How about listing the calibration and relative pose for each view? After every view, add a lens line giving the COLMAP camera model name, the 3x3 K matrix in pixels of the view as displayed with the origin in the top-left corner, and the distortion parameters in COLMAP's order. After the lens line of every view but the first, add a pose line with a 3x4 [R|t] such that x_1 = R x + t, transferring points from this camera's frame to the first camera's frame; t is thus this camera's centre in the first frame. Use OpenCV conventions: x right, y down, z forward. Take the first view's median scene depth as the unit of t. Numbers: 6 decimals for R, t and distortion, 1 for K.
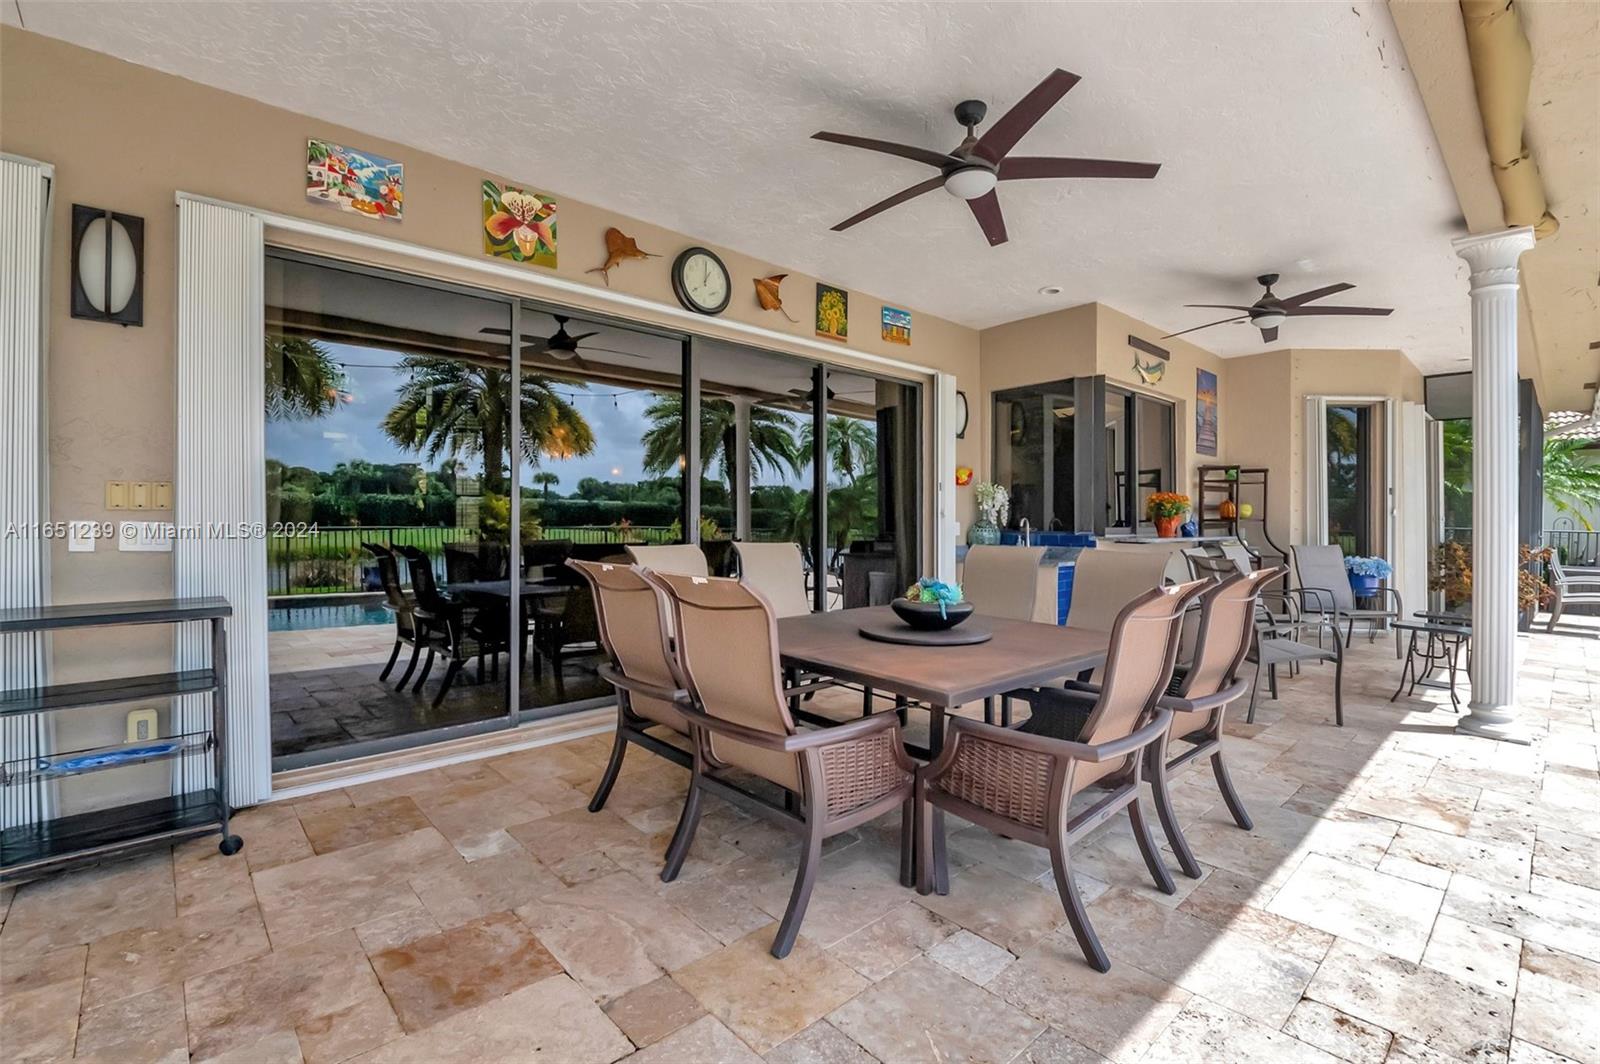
lens RADIAL K [[708.9, 0, 799.2], [0, 708.9, 535.1], [0, 0, 1]] dist [0.022012, -0.020685]
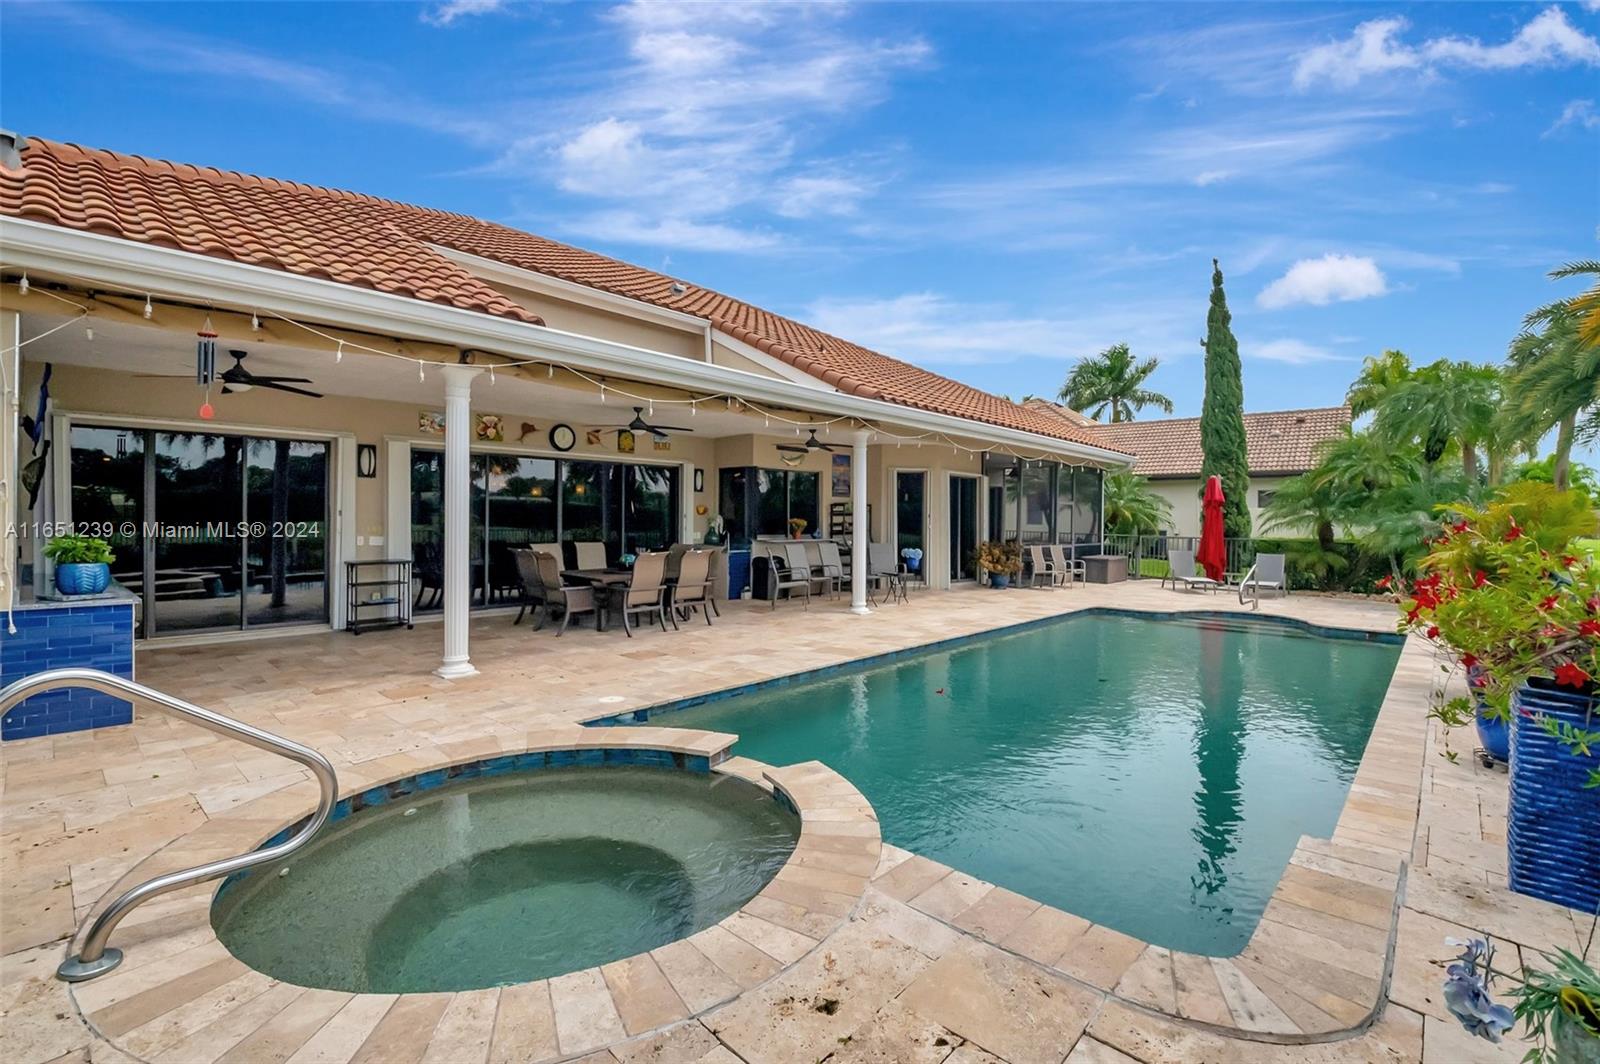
lens RADIAL K [[708.9, 0, 799.2], [0, 708.9, 535.1], [0, 0, 1]] dist [0.022012, -0.020685]
pose [[0.997157, 0.003122, 0.075291, 0.507666], [-0.003700, 0.999965, 0.007547, -0.035808], [-0.075265, -0.007804, 0.997133, -1.561684]]
